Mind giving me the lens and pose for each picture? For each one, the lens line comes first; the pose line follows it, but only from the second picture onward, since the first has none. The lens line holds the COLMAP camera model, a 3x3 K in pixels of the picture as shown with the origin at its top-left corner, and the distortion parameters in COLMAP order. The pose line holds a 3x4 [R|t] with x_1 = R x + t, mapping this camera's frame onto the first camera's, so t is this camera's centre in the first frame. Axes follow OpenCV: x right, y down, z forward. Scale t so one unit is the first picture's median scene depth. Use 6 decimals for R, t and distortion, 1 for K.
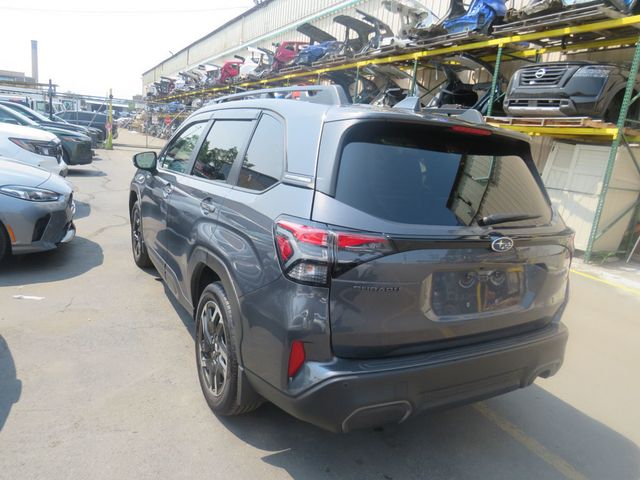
lens RADIAL K [[484.0, 0, 320.0], [0, 484.0, 240.0], [0, 0, 1]] dist [-0.038111, 0.060941]
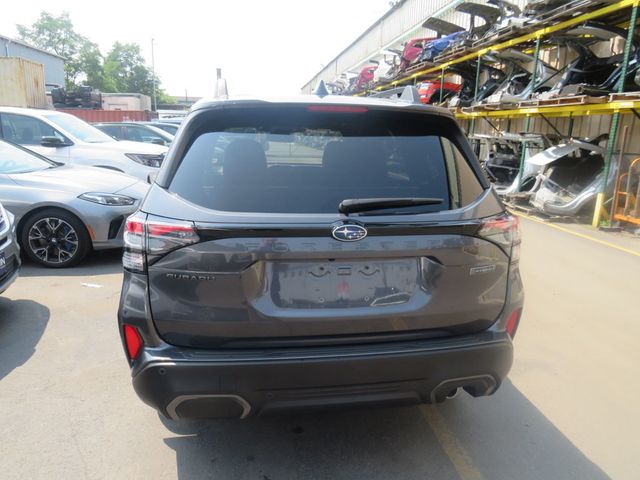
lens RADIAL K [[484.0, 0, 320.0], [0, 484.0, 240.0], [0, 0, 1]] dist [-0.038111, 0.060941]
pose [[0.933991, 0.001156, -0.357293, 0.124201], [-0.004503, 0.999953, -0.008535, 0.005151], [0.357267, 0.009581, 0.933953, 0.028284]]
